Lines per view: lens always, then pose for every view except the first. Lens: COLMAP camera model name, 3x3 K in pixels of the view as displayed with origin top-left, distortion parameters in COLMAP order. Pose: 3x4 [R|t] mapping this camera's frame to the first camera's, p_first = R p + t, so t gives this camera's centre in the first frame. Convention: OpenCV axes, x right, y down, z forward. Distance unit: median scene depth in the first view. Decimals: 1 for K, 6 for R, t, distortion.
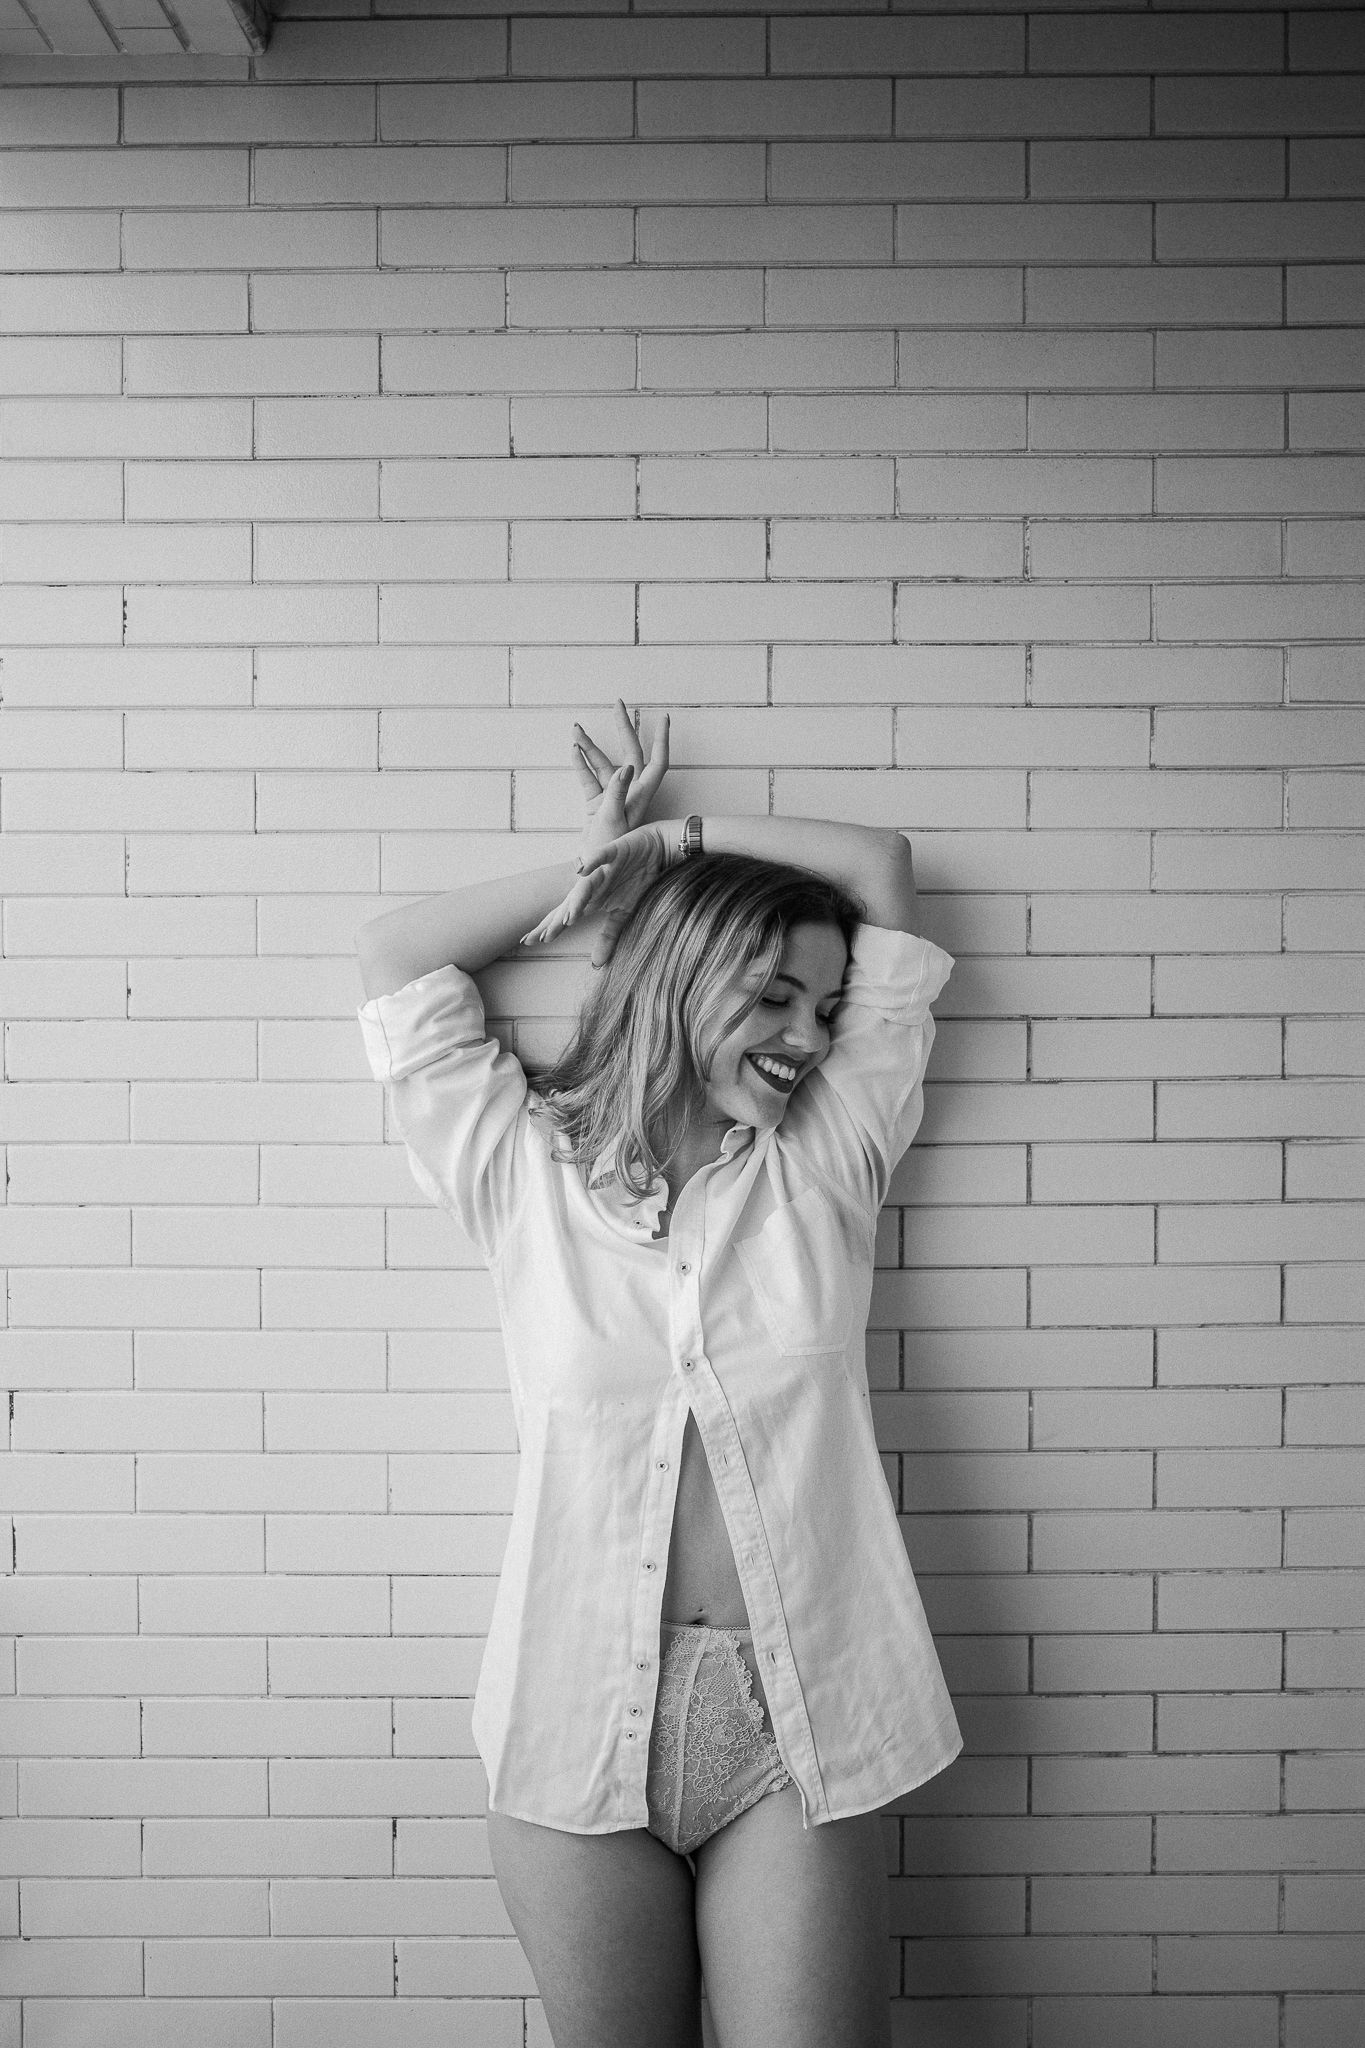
lens RADIAL K [[2338.1, 0, 689.3], [0, 2338.1, 1023.9], [0, 0, 1]] dist [-0.019175, 0.000000]
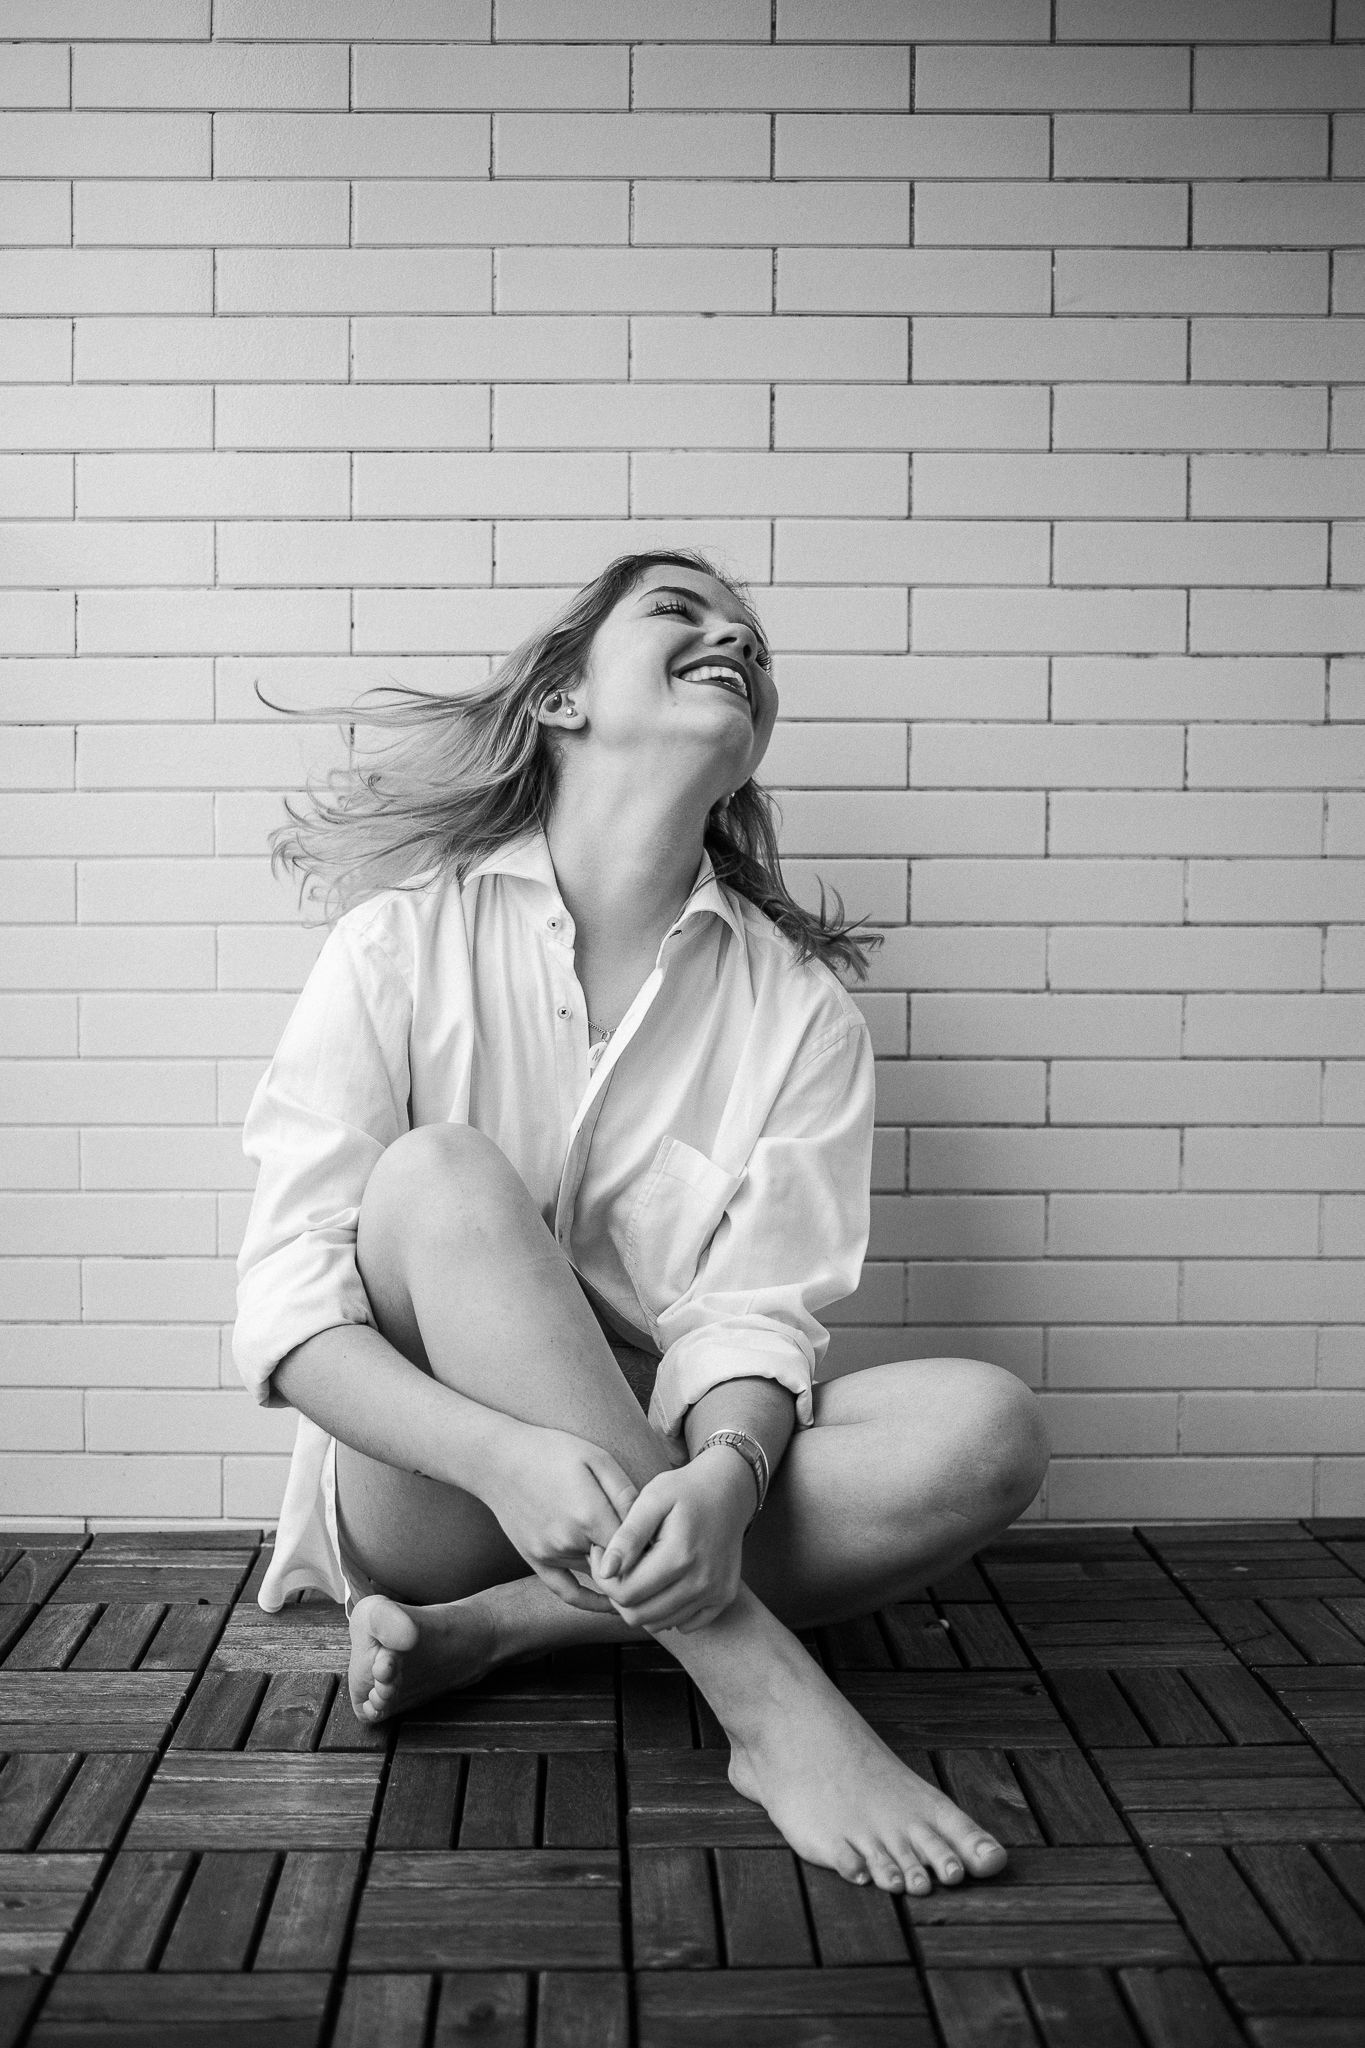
lens RADIAL K [[2552.9, 0, 676.3], [0, 2552.9, 1024.0], [0, 0, 1]] dist [-0.017169, 0.000000]
pose [[0.999952, 0.009167, -0.003459, 0.004771], [-0.009160, 0.999956, 0.001786, 0.457180], [0.003475, -0.001754, 0.999992, 0.002730]]
